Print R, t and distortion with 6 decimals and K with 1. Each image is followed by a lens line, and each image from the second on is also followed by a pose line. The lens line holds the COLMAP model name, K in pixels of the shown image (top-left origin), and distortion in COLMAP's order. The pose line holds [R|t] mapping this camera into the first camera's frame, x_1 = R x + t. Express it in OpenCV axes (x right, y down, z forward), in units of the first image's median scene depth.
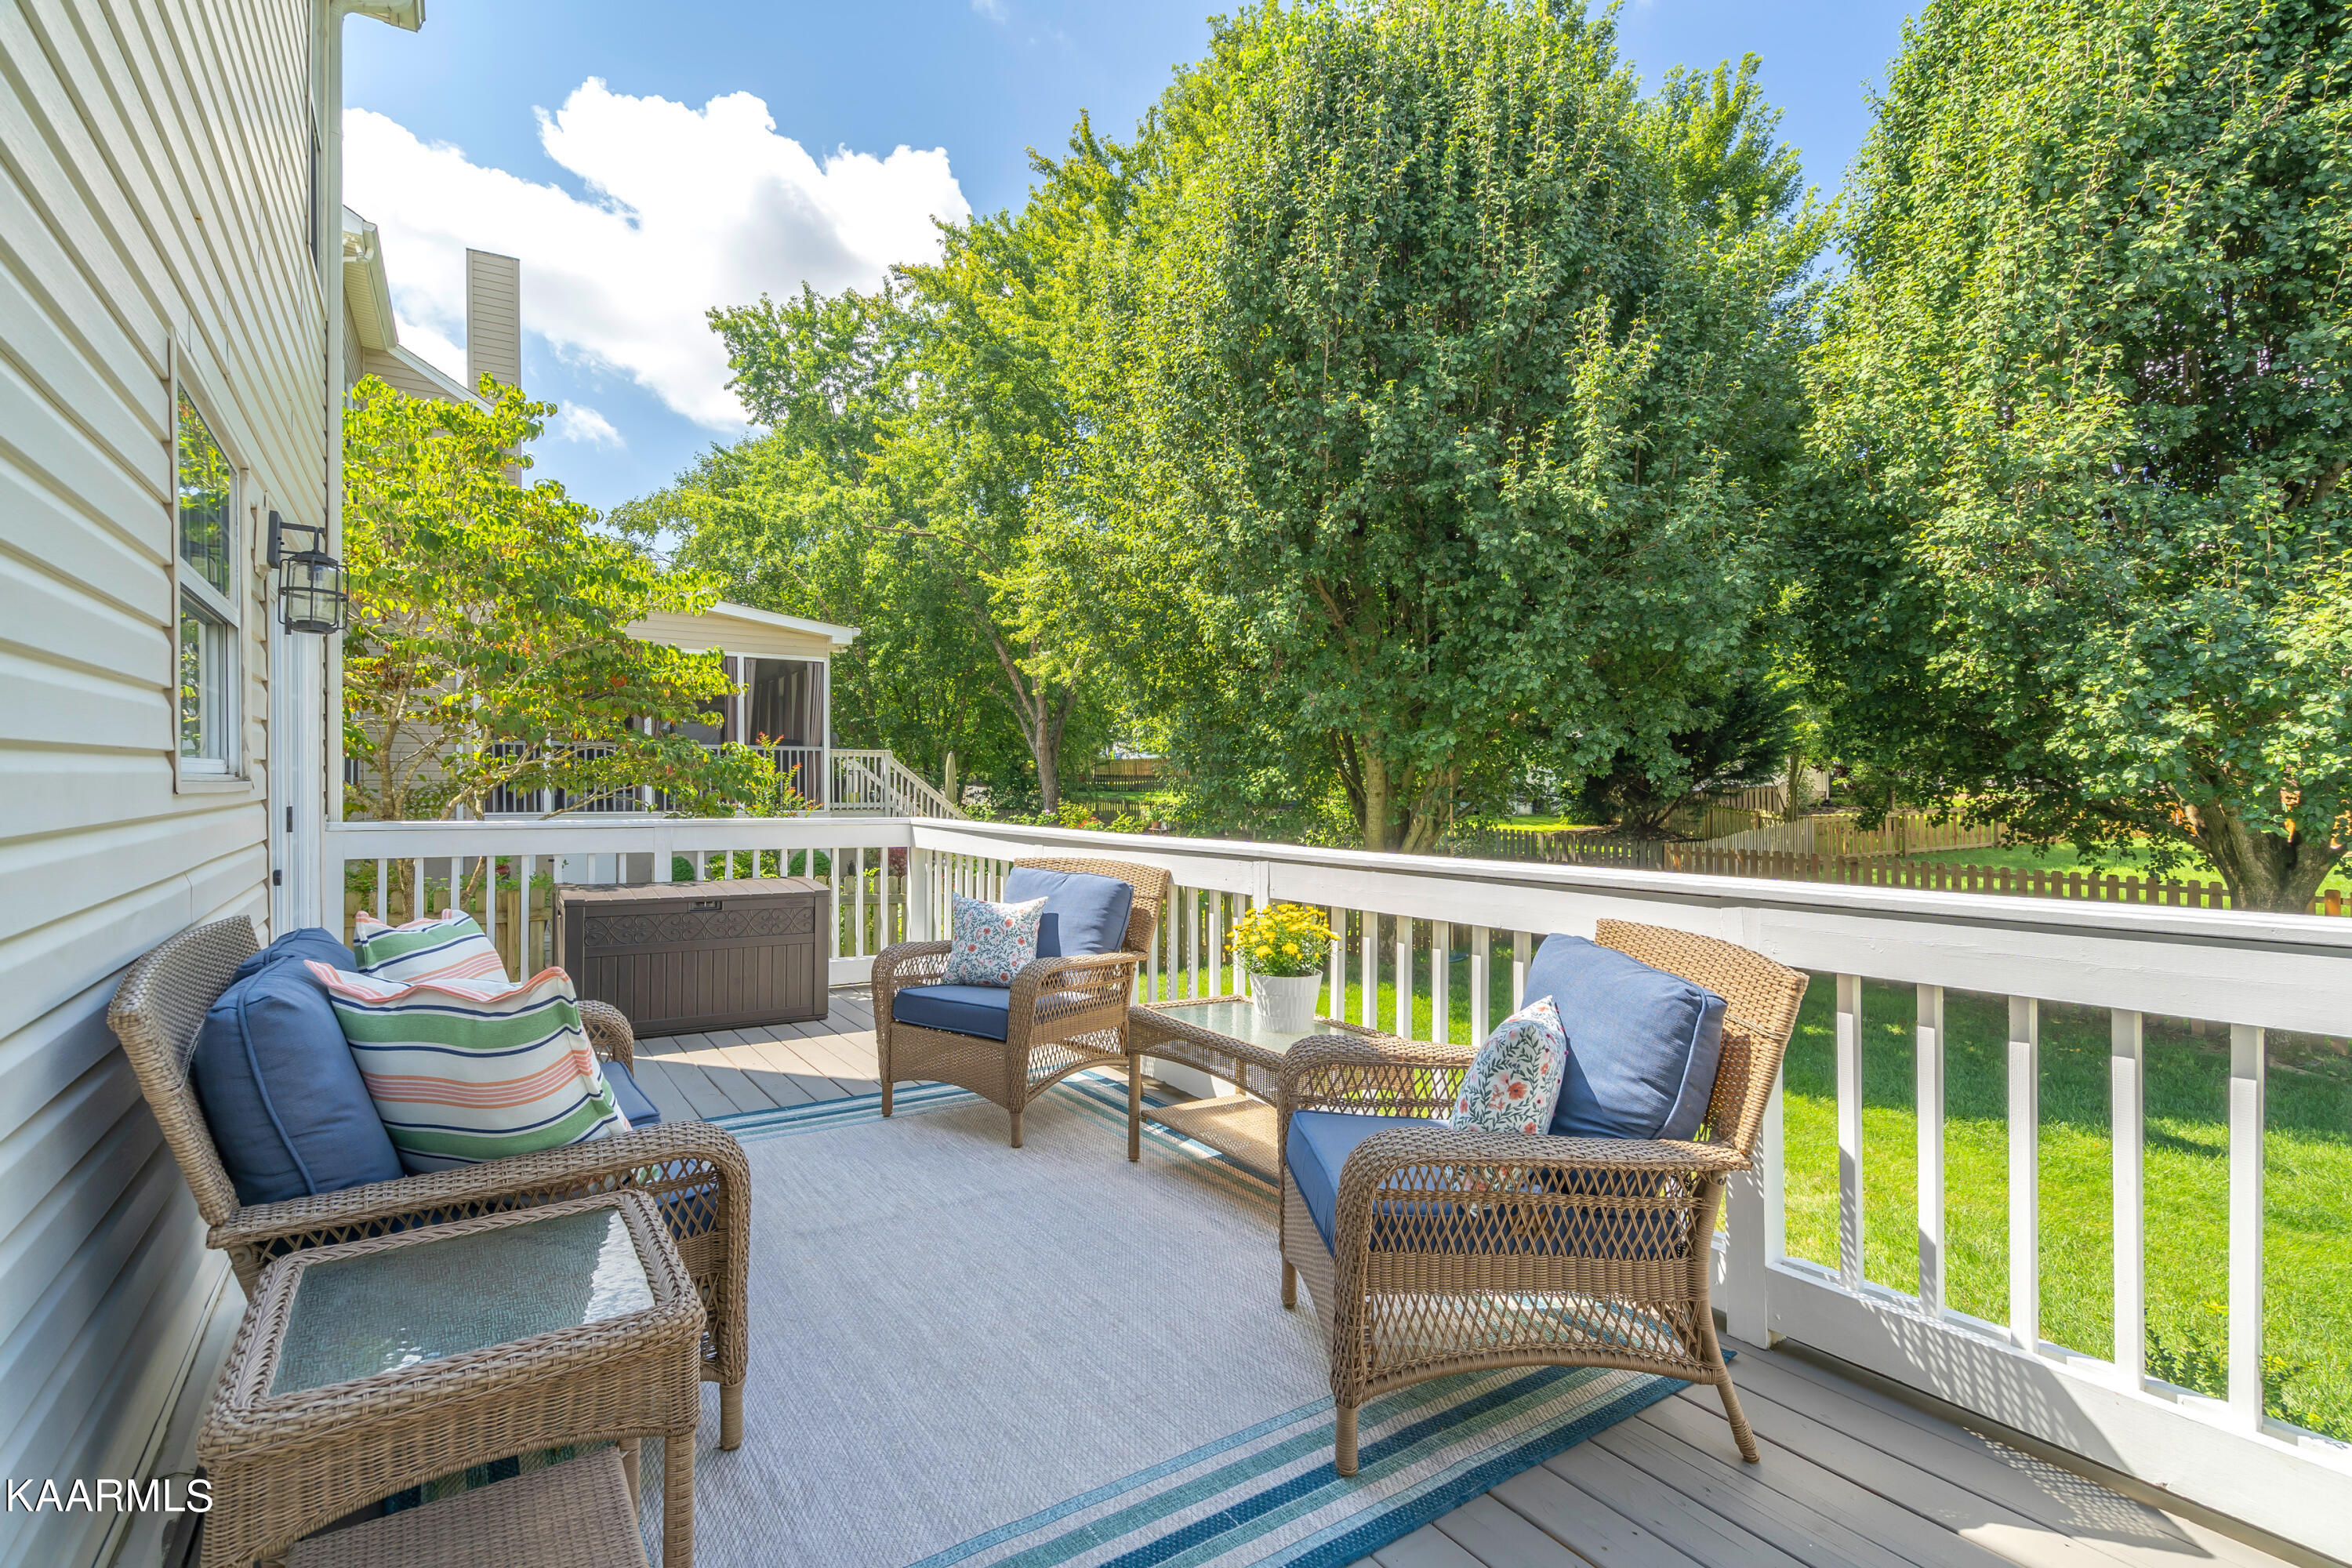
lens RADIAL K [[1063.3, 0, 1182.8], [0, 1063.3, 770.1], [0, 0, 1]] dist [-0.003523, 0.002561]
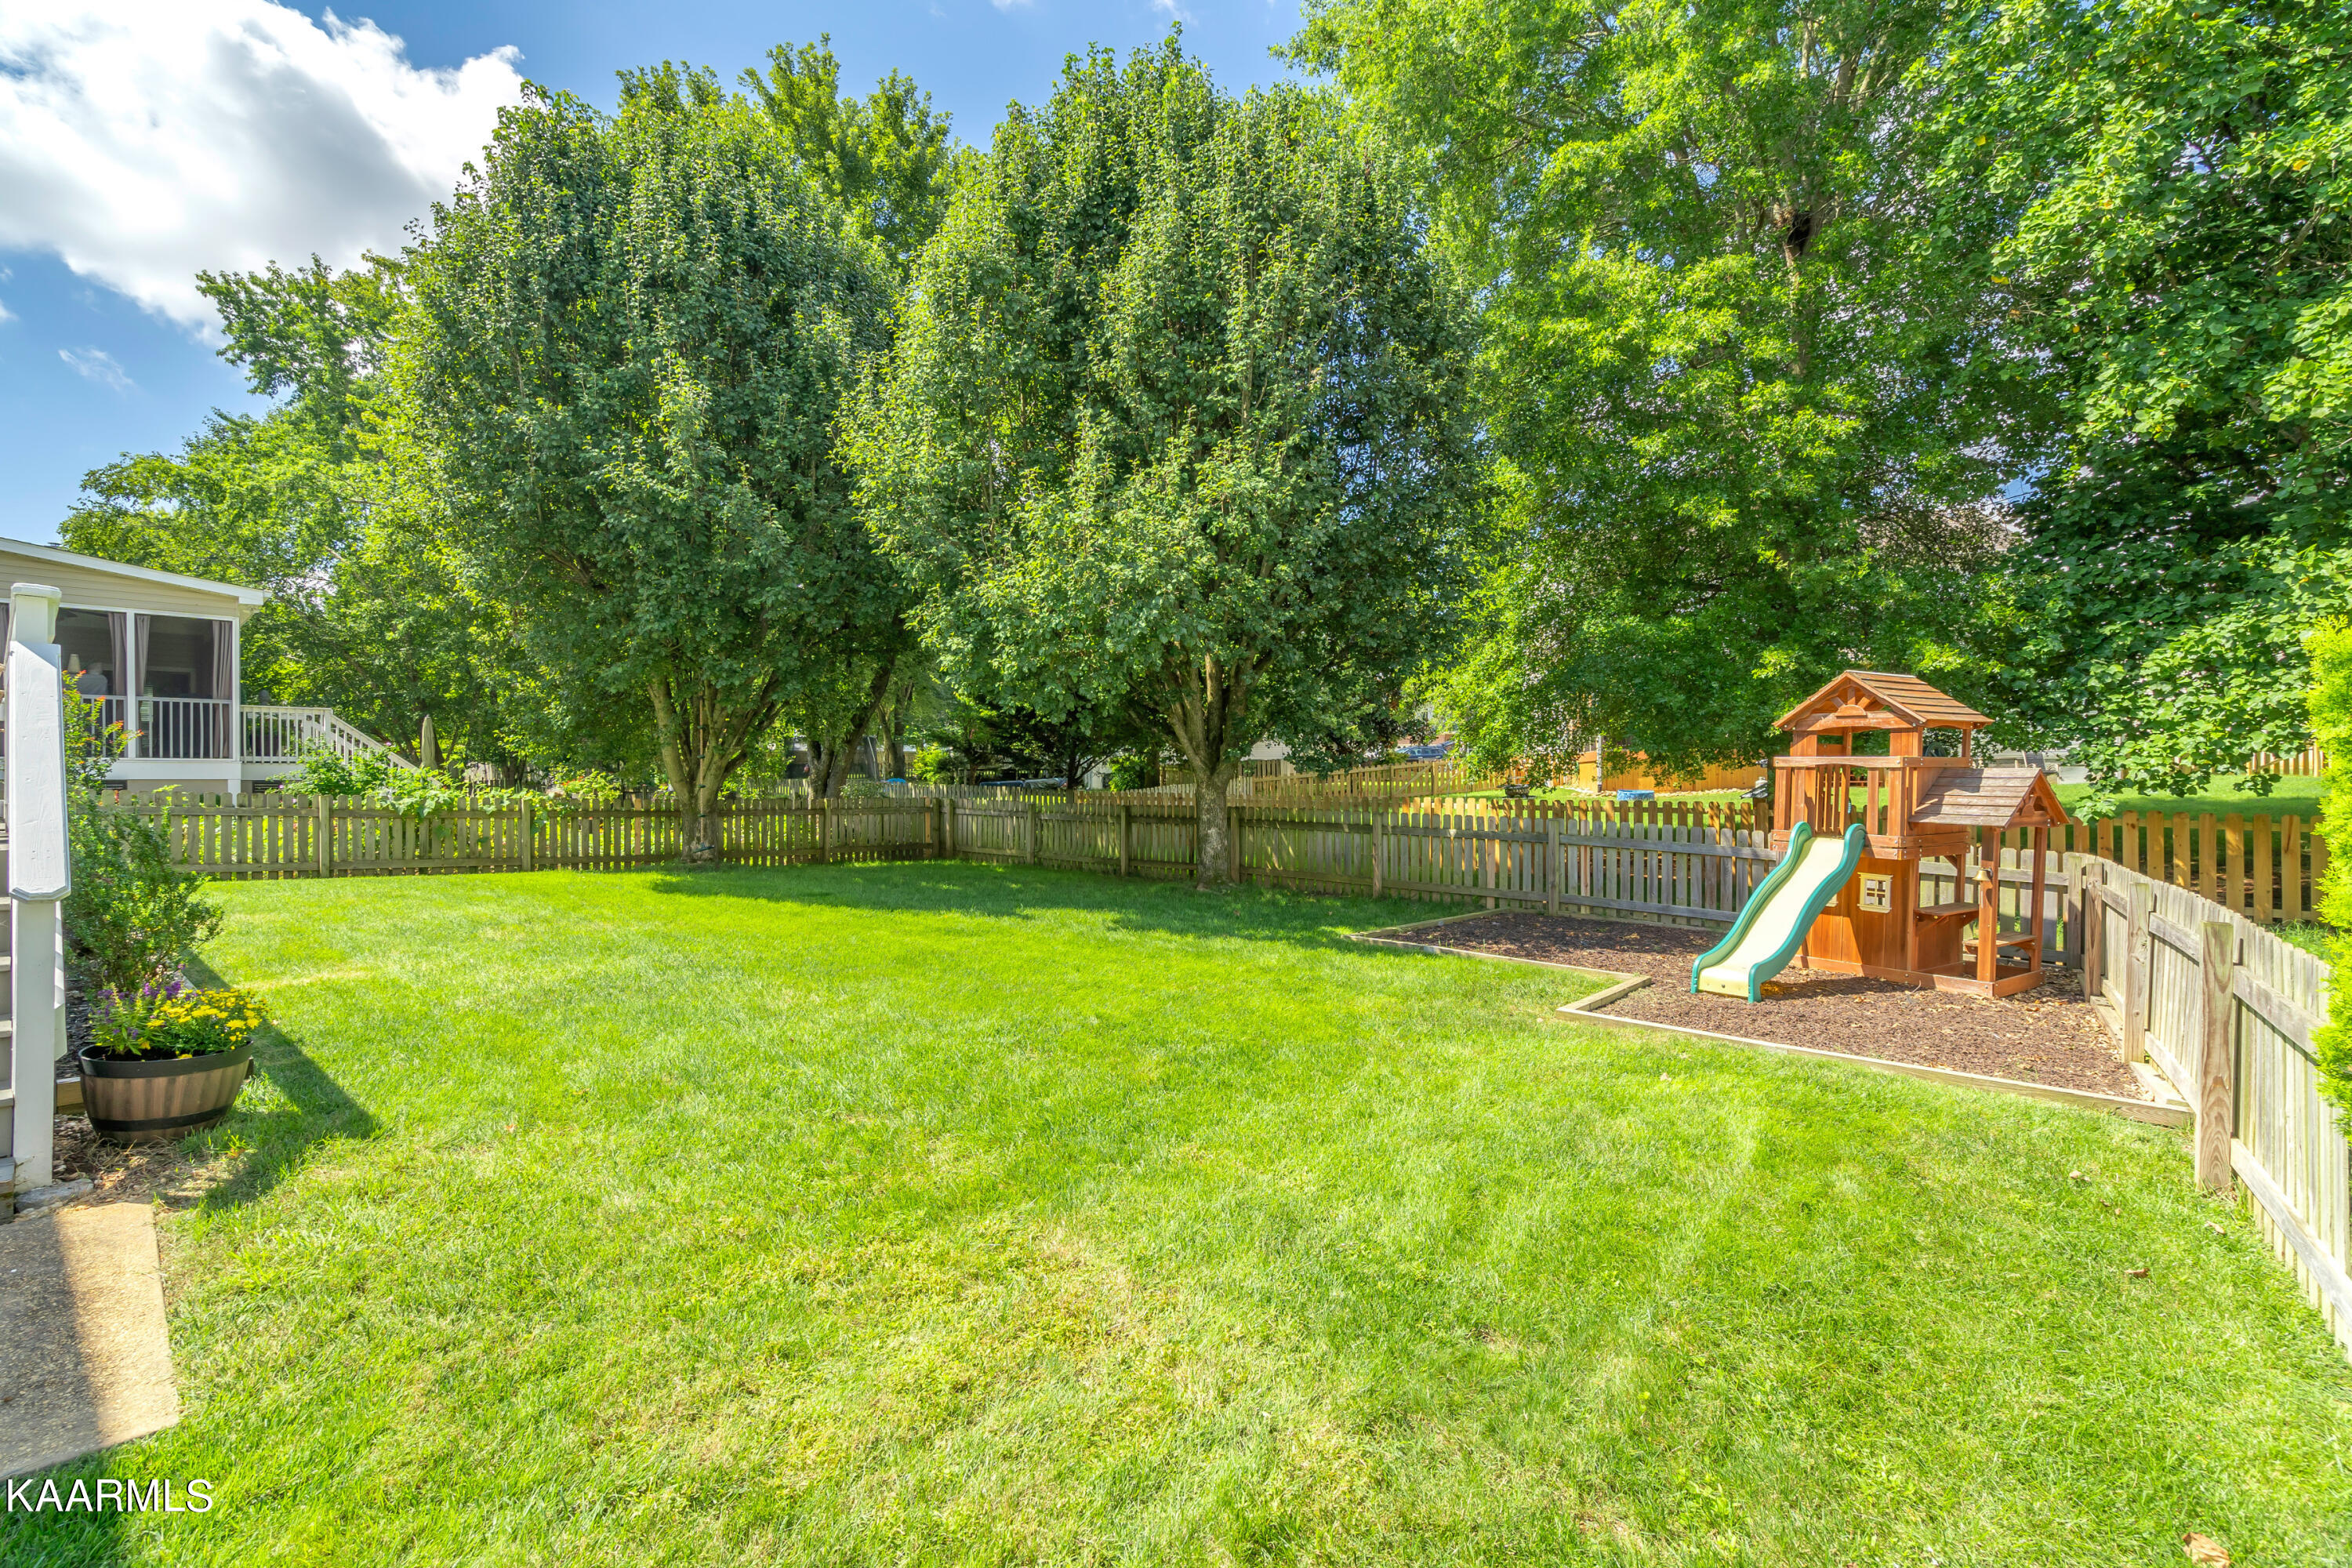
lens RADIAL K [[1063.3, 0, 1170.2], [0, 1063.3, 789.9], [0, 0, 1]] dist [-0.003523, 0.002561]
pose [[0.979435, -0.000821, 0.201759, 0.239519], [-0.001331, 0.999944, 0.010527, 0.035875], [-0.201756, -0.010579, 0.979379, -0.155198]]
